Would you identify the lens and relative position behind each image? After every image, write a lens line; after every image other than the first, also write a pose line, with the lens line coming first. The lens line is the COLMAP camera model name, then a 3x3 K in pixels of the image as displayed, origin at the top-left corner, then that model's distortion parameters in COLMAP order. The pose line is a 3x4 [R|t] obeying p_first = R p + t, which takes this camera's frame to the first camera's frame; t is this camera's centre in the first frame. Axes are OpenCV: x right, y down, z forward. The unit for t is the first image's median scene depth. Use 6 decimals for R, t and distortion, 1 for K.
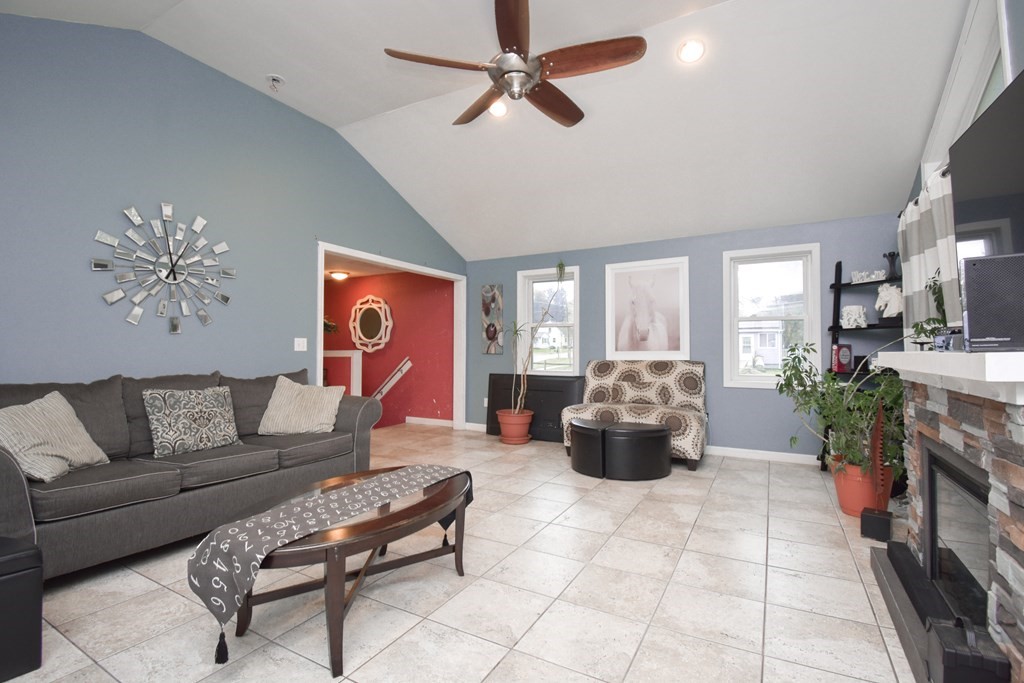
lens RADIAL K [[459.5, 0, 514.4], [0, 459.5, 340.9], [0, 0, 1]] dist [0.021931, -0.027954]
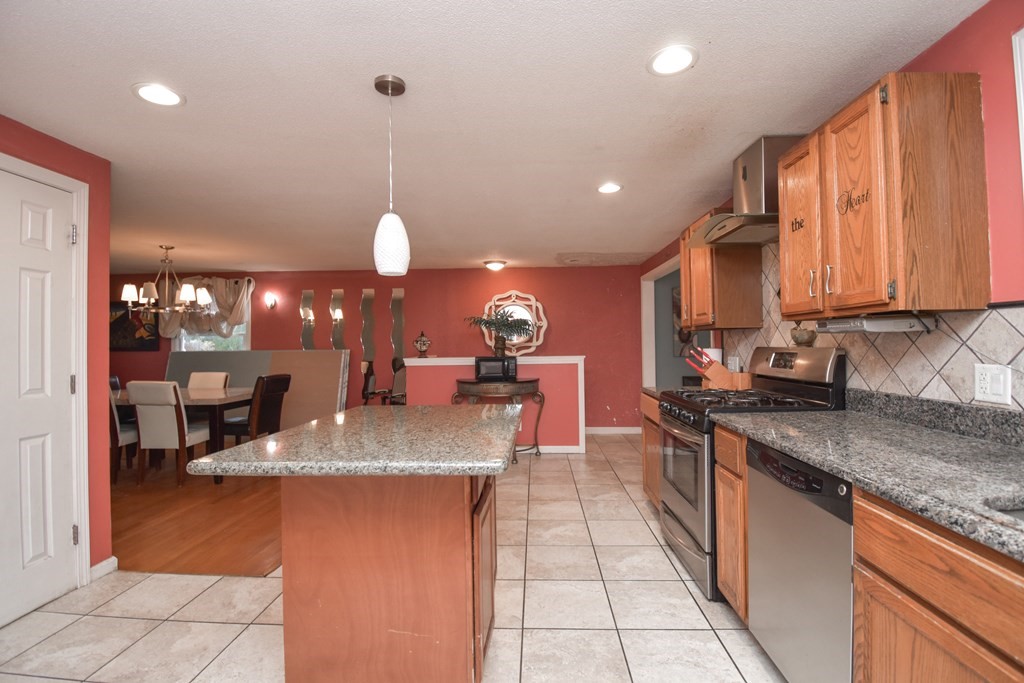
lens RADIAL K [[451.4, 0, 514.8], [0, 451.4, 340.8], [0, 0, 1]] dist [0.020011, -0.026375]
pose [[0.897390, -0.004851, 0.441211, -1.195964], [0.001352, 0.999965, 0.008245, -0.021381], [-0.441235, -0.006803, 0.897366, 0.419712]]
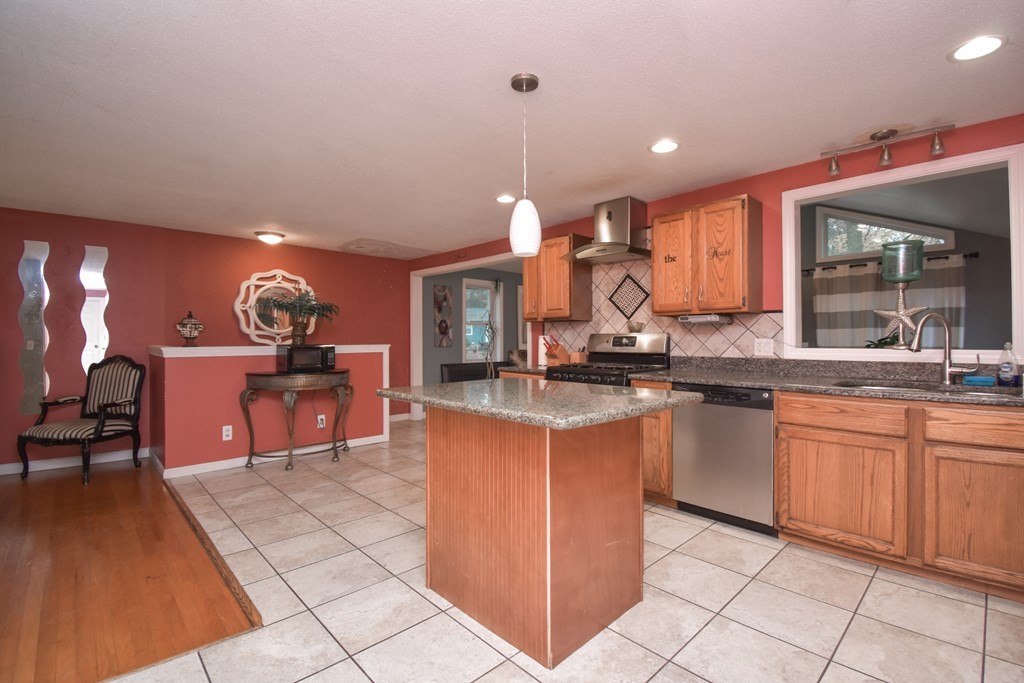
lens RADIAL K [[459.5, 0, 514.4], [0, 459.5, 340.9], [0, 0, 1]] dist [0.021931, -0.027954]
pose [[0.303878, -0.000534, 0.952711, -1.577944], [-0.016864, 0.999840, 0.005940, 0.006189], [-0.952562, -0.017872, 0.303821, 0.724087]]
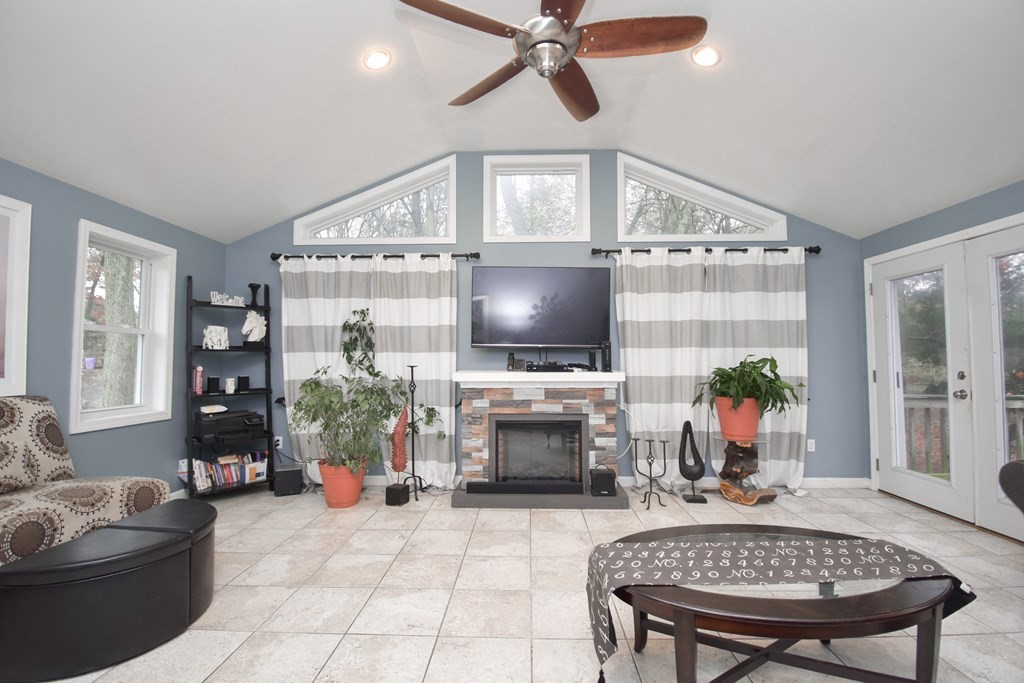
lens RADIAL K [[451.4, 0, 514.8], [0, 451.4, 340.8], [0, 0, 1]] dist [0.020011, -0.026375]
pose [[-0.458102, 0.041568, 0.887927, -0.411834], [-0.015734, 0.998370, -0.054856, -0.002734], [-0.888761, -0.039100, -0.456701, 0.861564]]
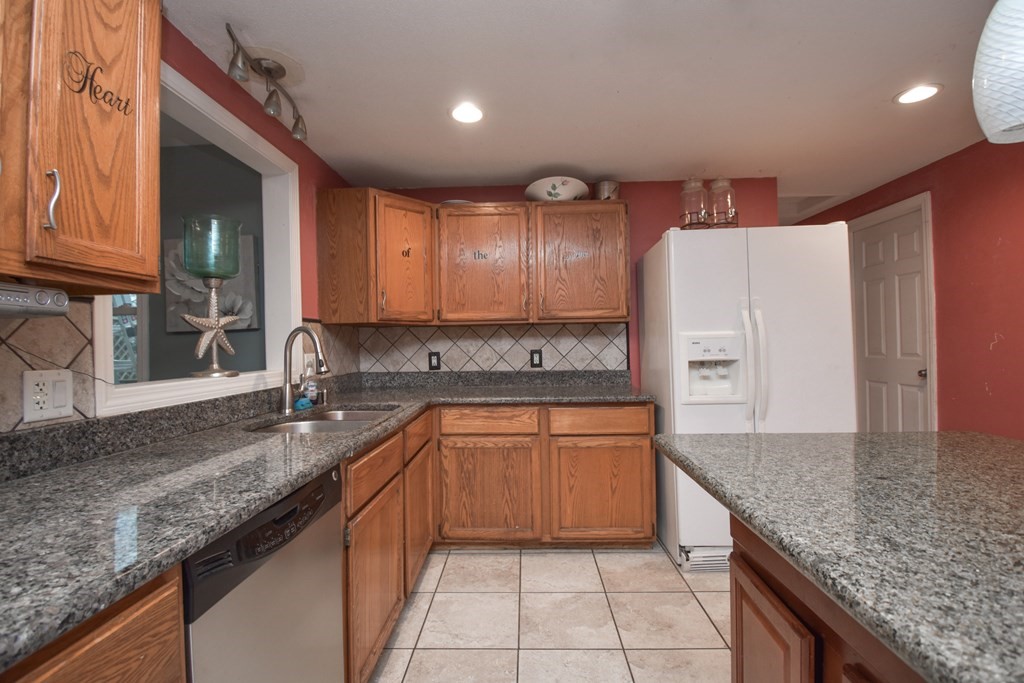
lens RADIAL K [[459.5, 0, 514.4], [0, 459.5, 340.9], [0, 0, 1]] dist [0.021931, -0.027954]
pose [[-0.888521, 0.019689, -0.458413, -0.843507], [0.033890, 0.999166, -0.022773, -0.001838], [0.457582, -0.035770, -0.888447, 0.924355]]
